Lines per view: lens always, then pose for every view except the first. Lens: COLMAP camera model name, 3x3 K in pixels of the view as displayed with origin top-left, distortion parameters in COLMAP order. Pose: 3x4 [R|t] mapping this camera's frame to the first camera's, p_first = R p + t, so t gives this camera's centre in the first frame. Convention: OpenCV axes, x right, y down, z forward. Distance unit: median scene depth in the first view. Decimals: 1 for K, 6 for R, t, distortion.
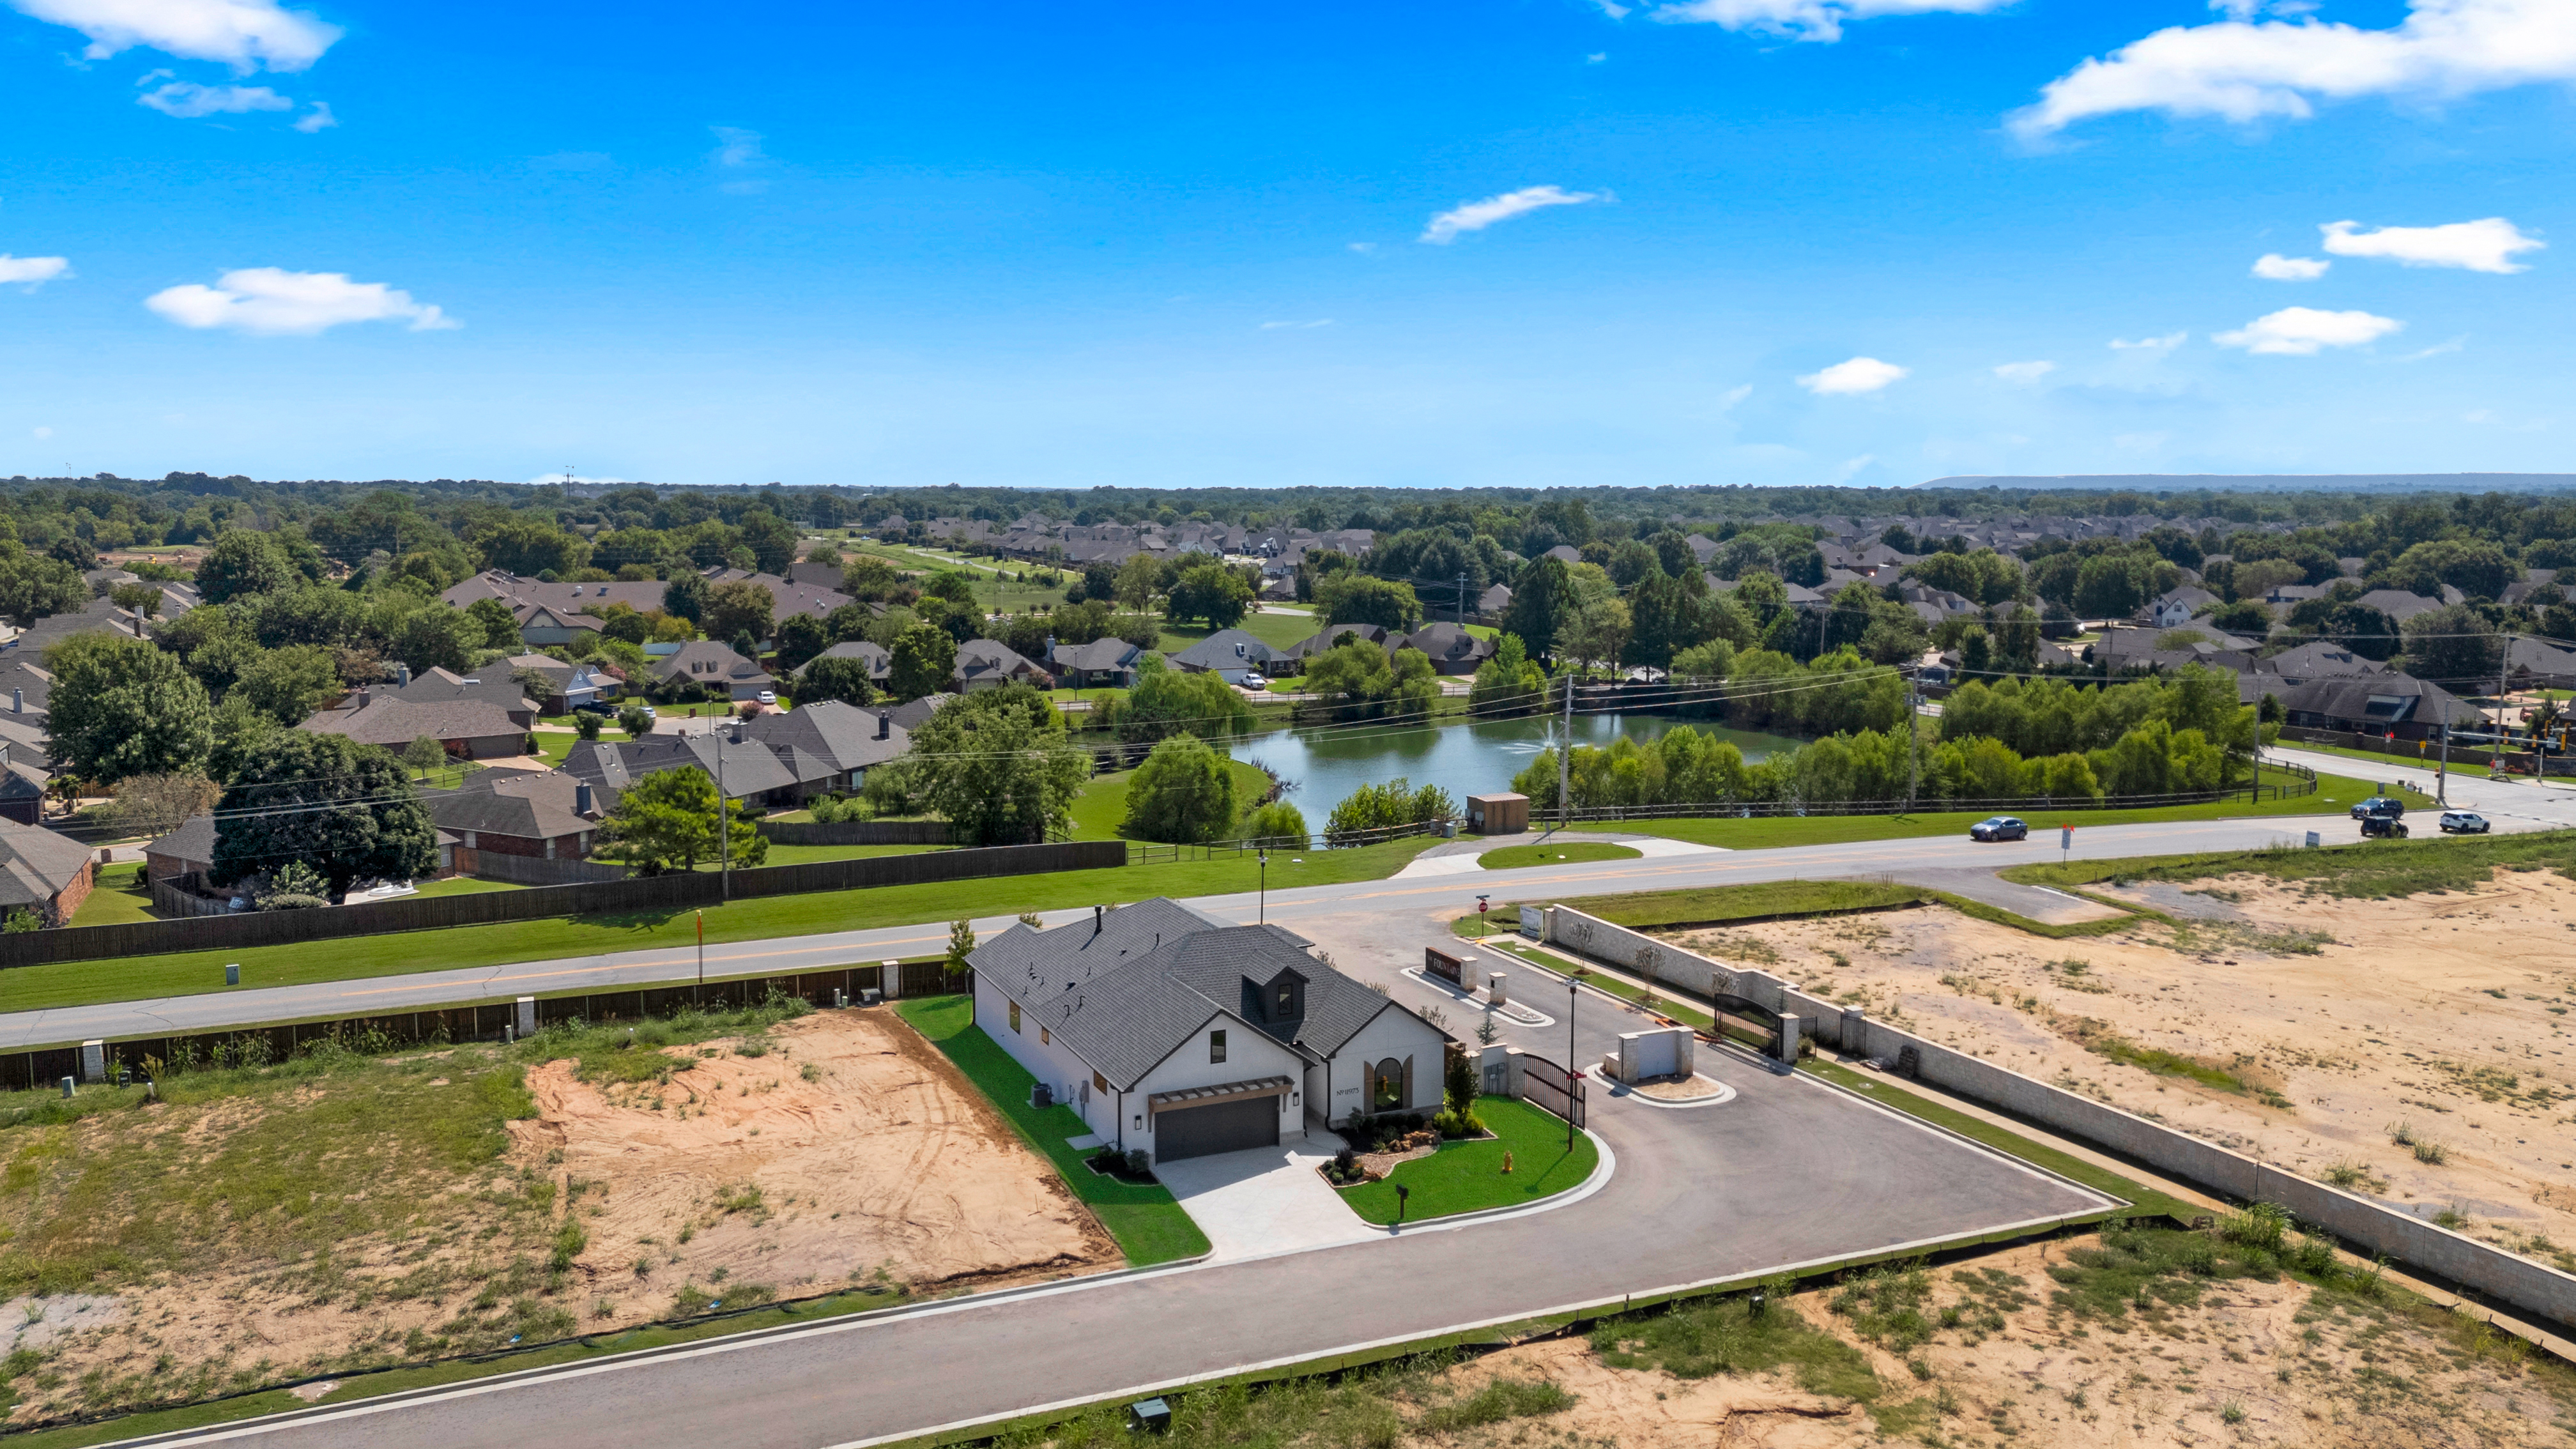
lens RADIAL K [[1916.9, 0, 1288.0], [0, 1916.9, 724.5], [0, 0, 1]] dist [0.091057, -0.091338]
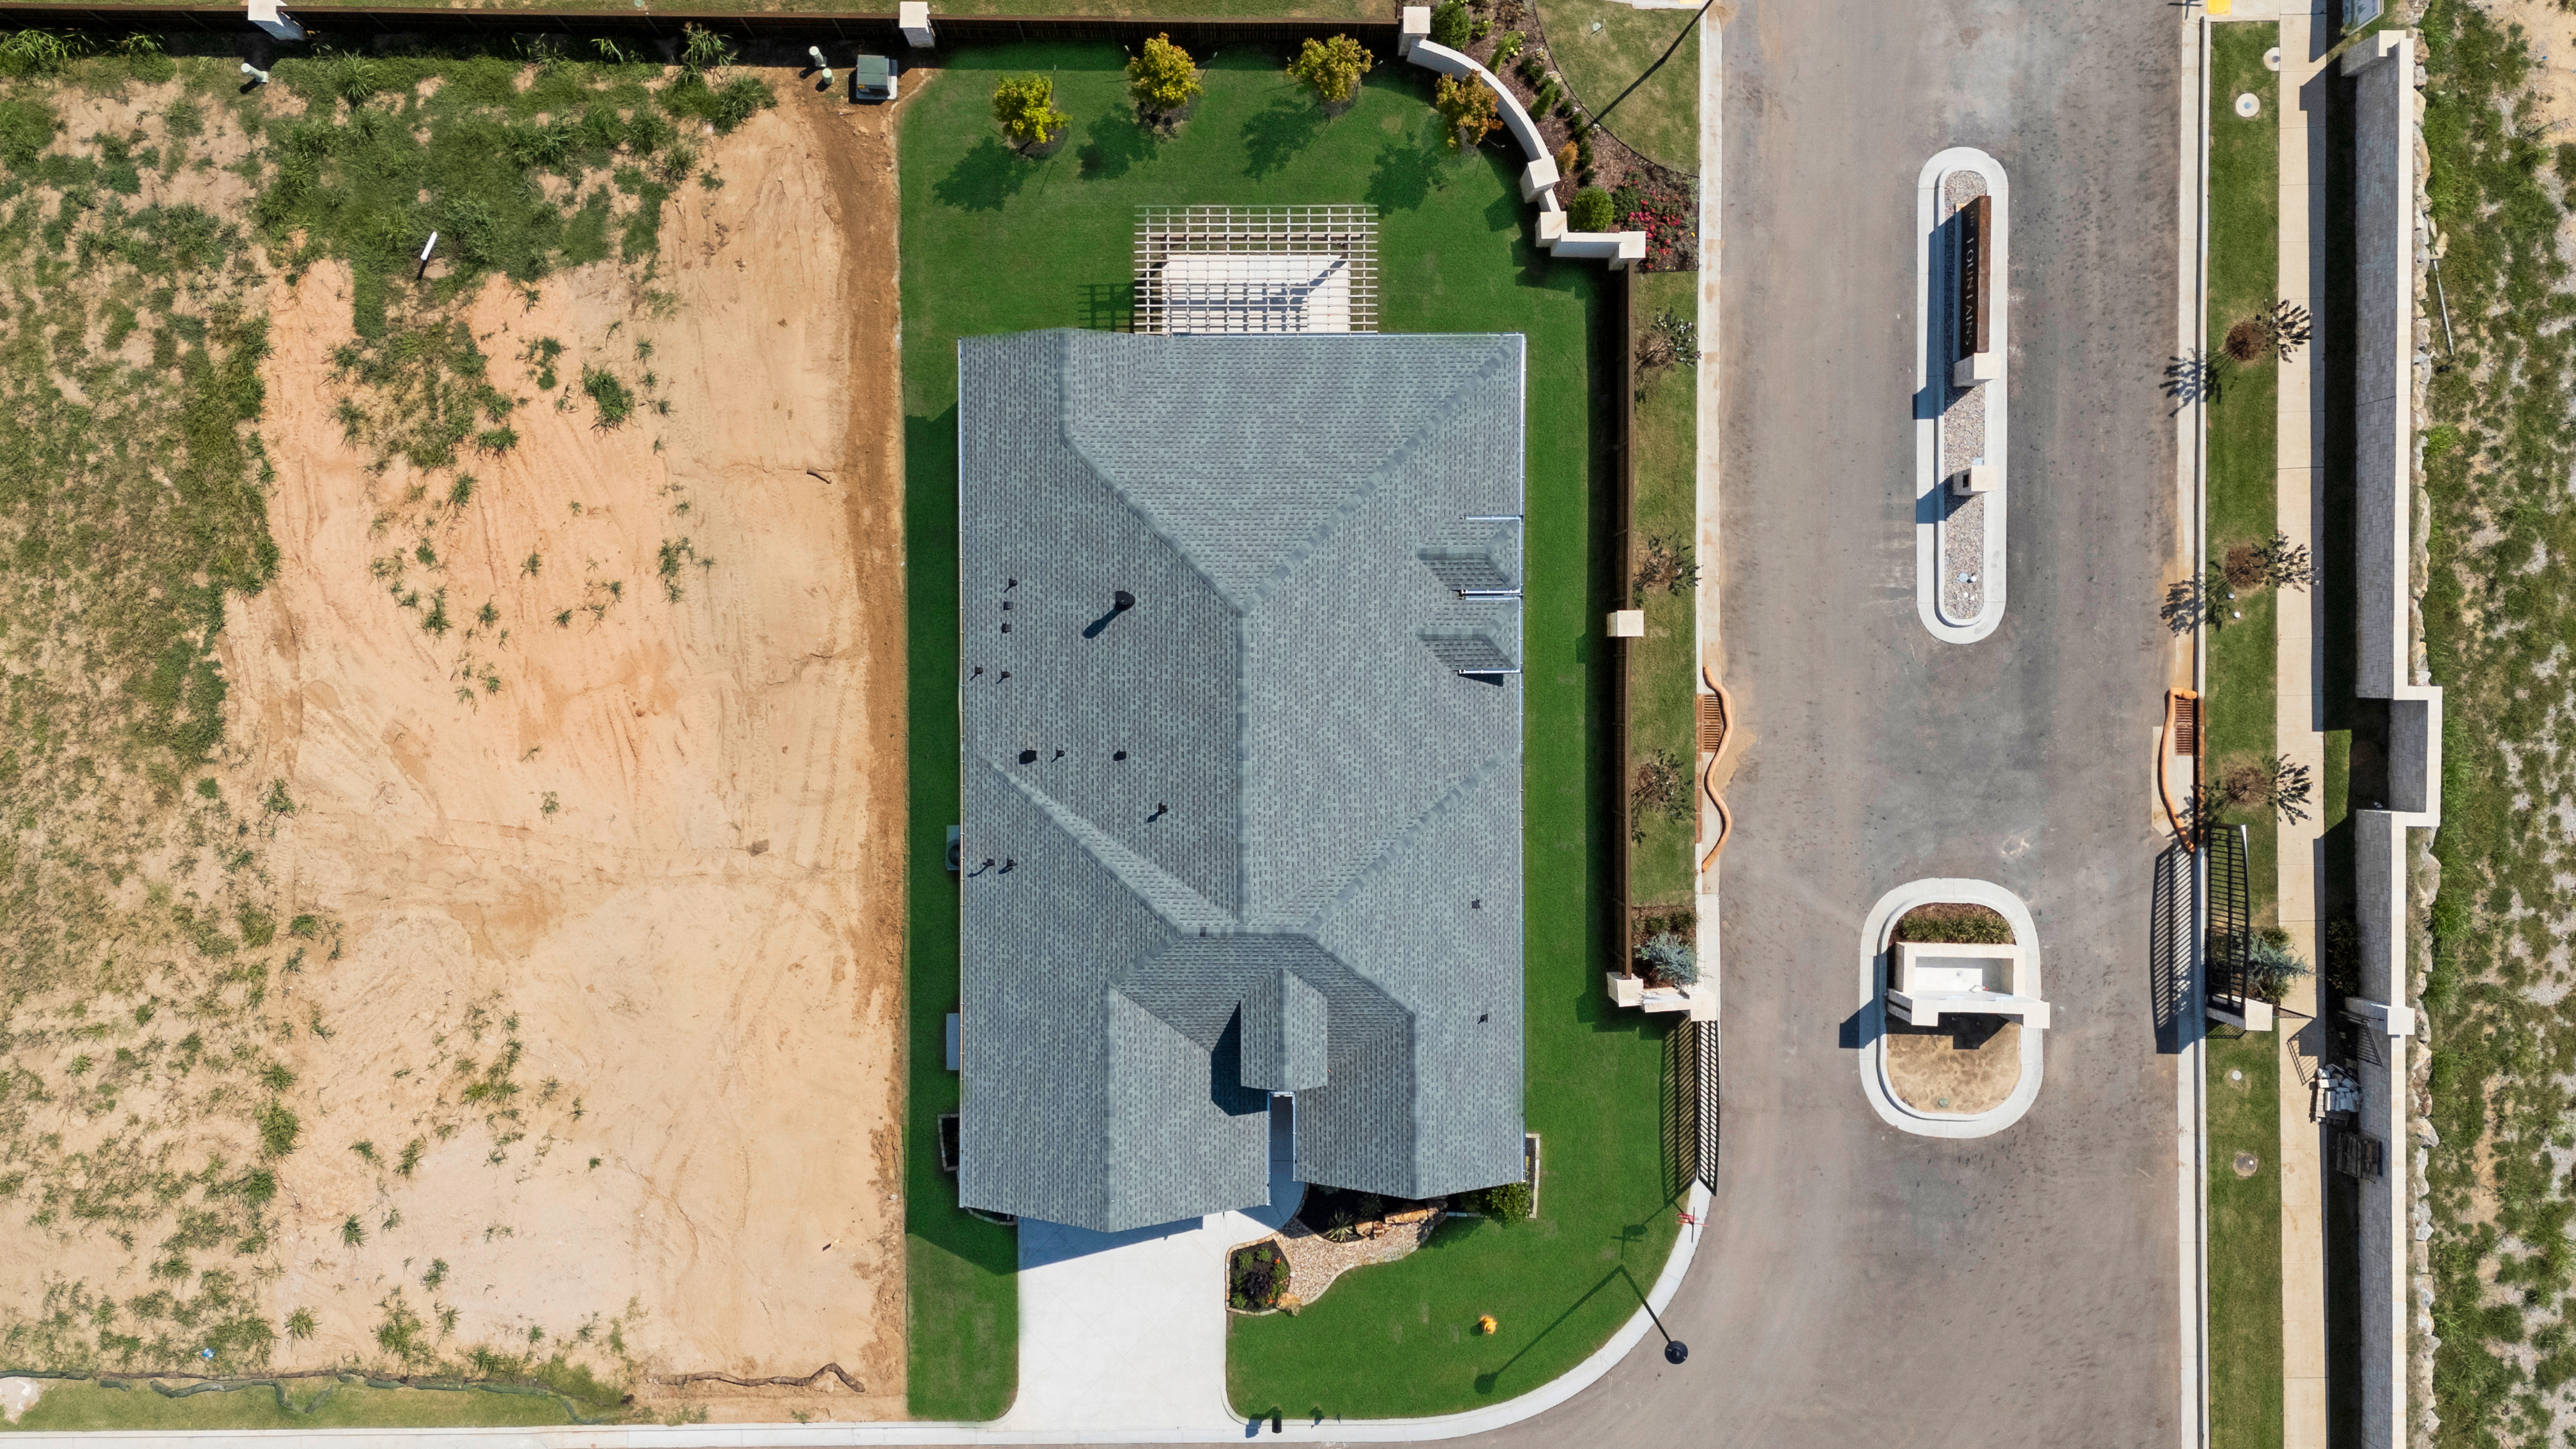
lens RADIAL K [[1916.9, 0, 1288.0], [0, 1916.9, 724.5], [0, 0, 1]] dist [0.091057, -0.091338]
pose [[0.910319, 0.413879, -0.004741, -0.045036], [-0.042689, 0.105276, 0.993526, -0.530469], [0.411699, -0.904224, 0.113503, 1.125803]]
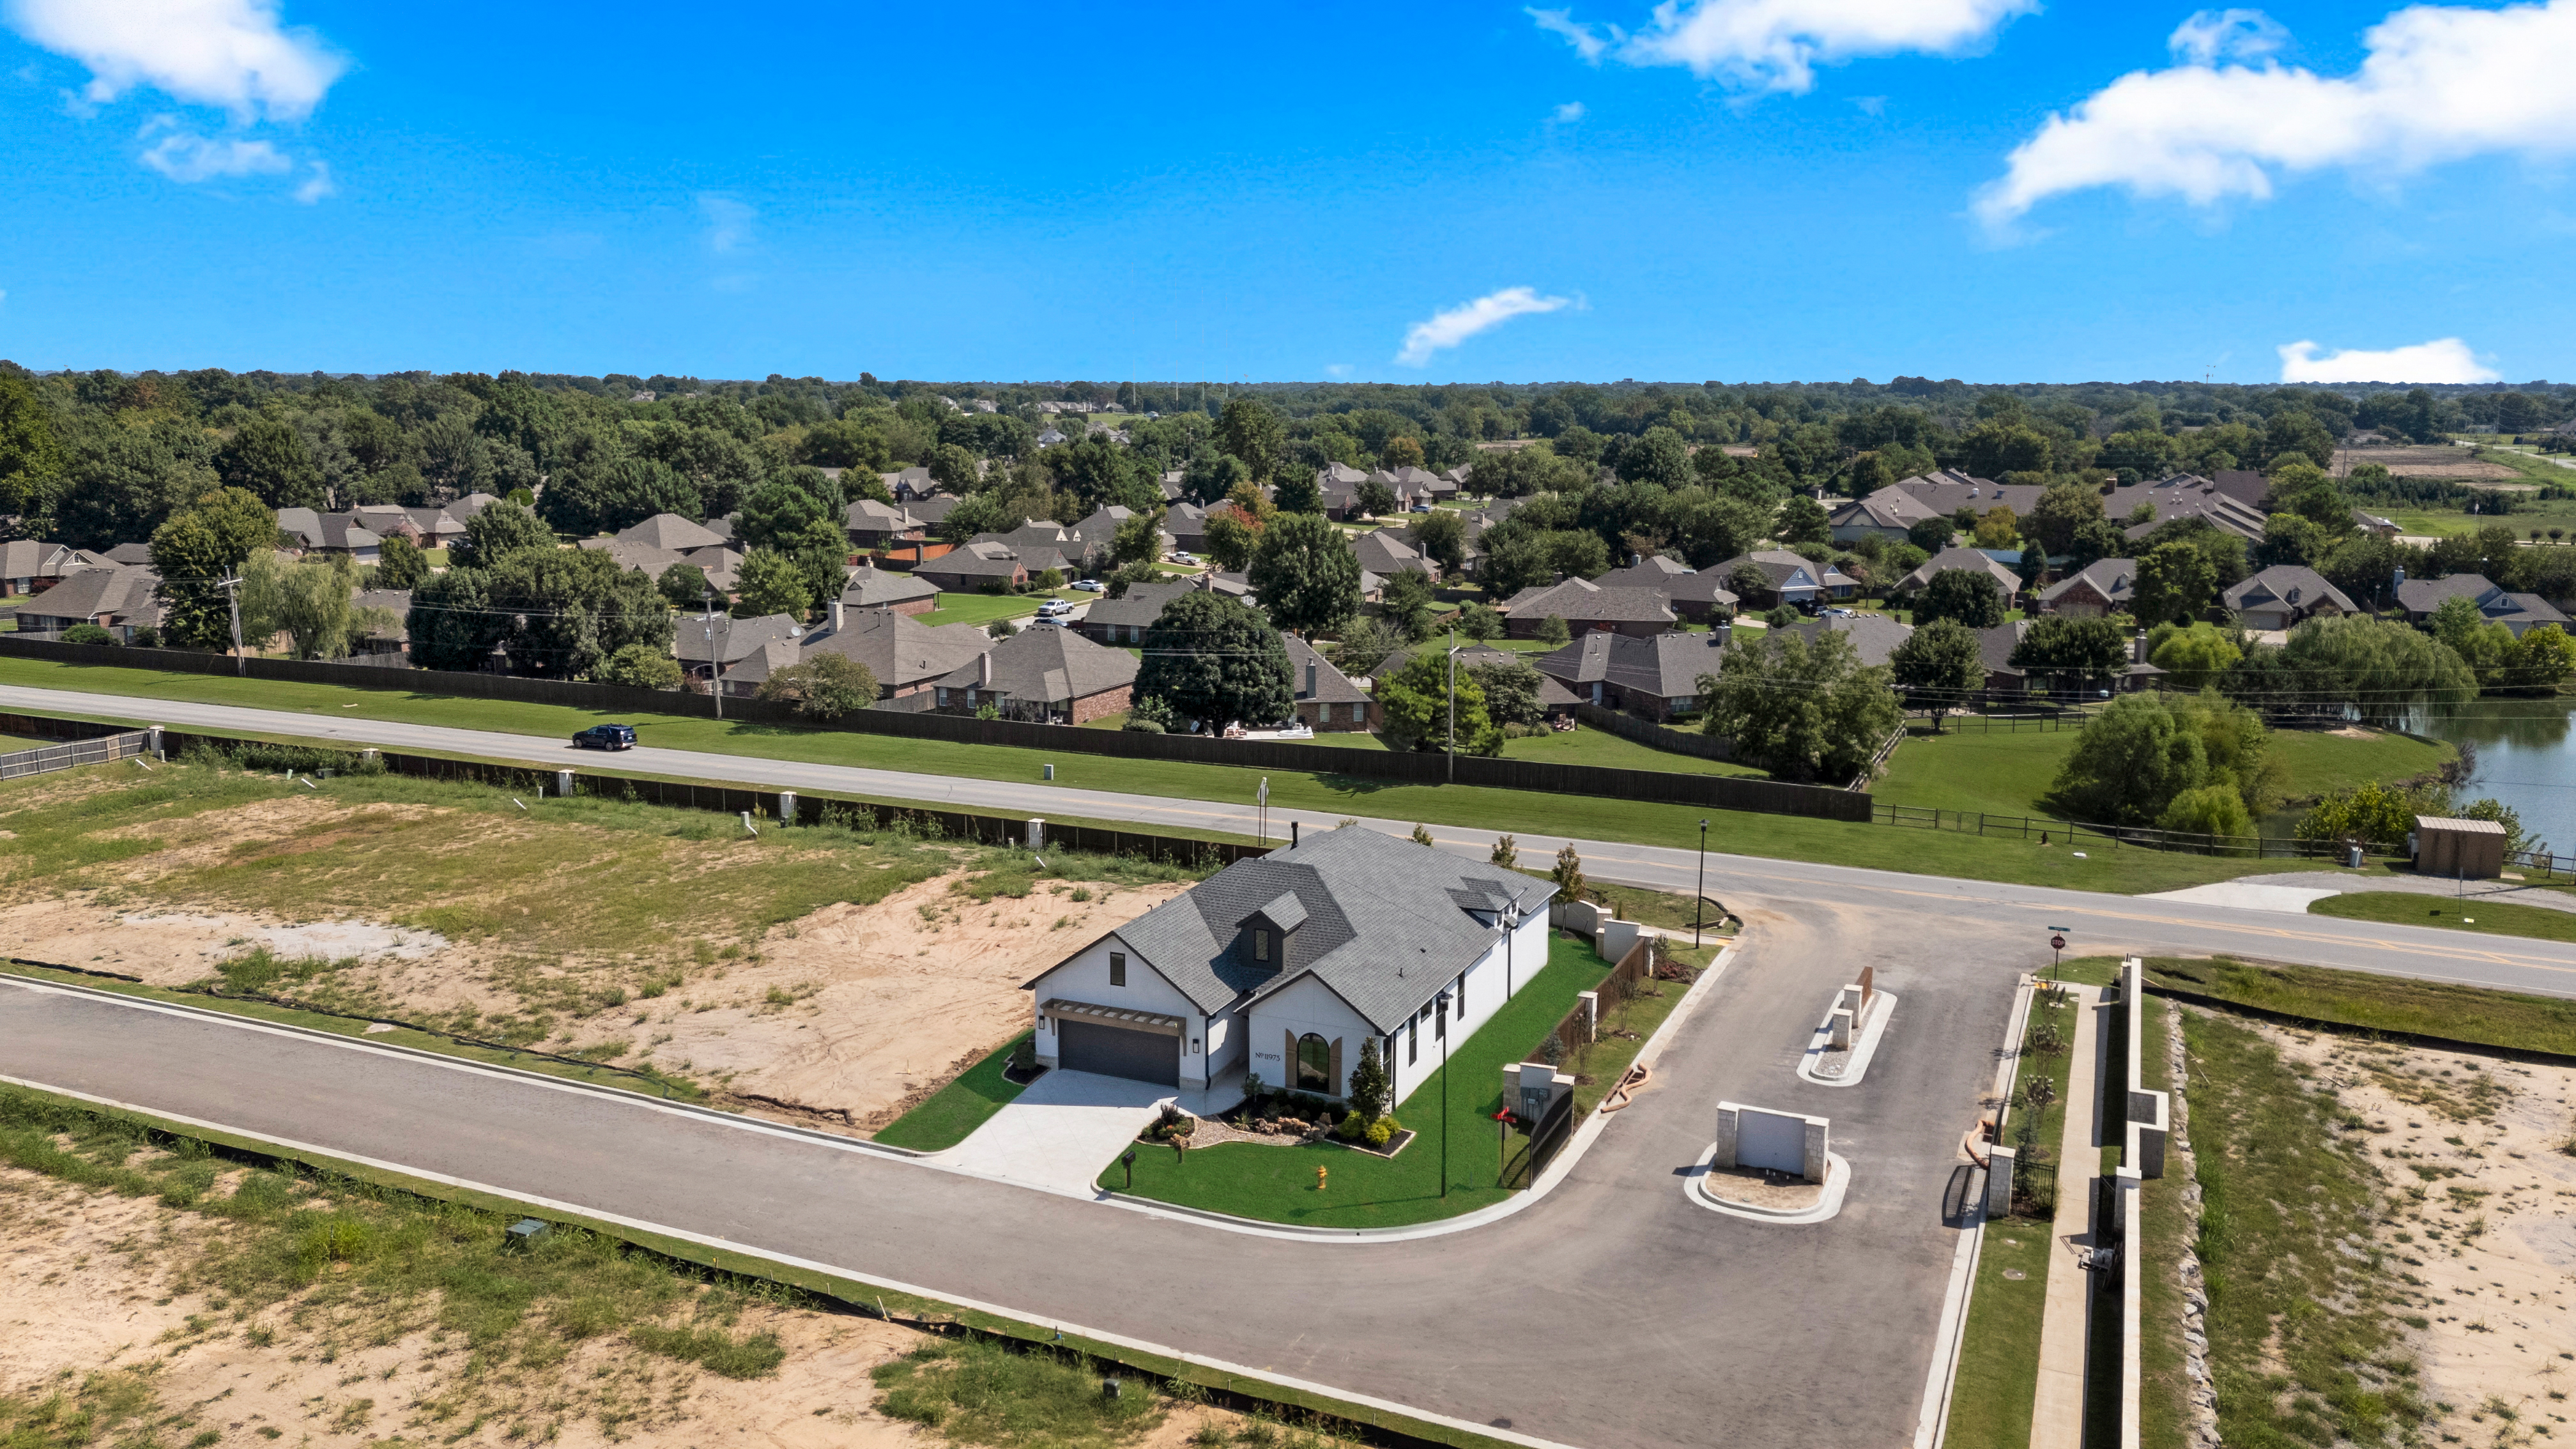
lens RADIAL K [[1869.4, 0, 1295.1], [0, 1869.4, 733.6], [0, 0, 1]] dist [0.108938, -0.136141]
pose [[0.665305, 0.136470, -0.733992, 0.719816], [-0.093465, 0.990641, 0.099469, -0.054379], [0.740698, 0.002425, 0.671834, 0.439751]]
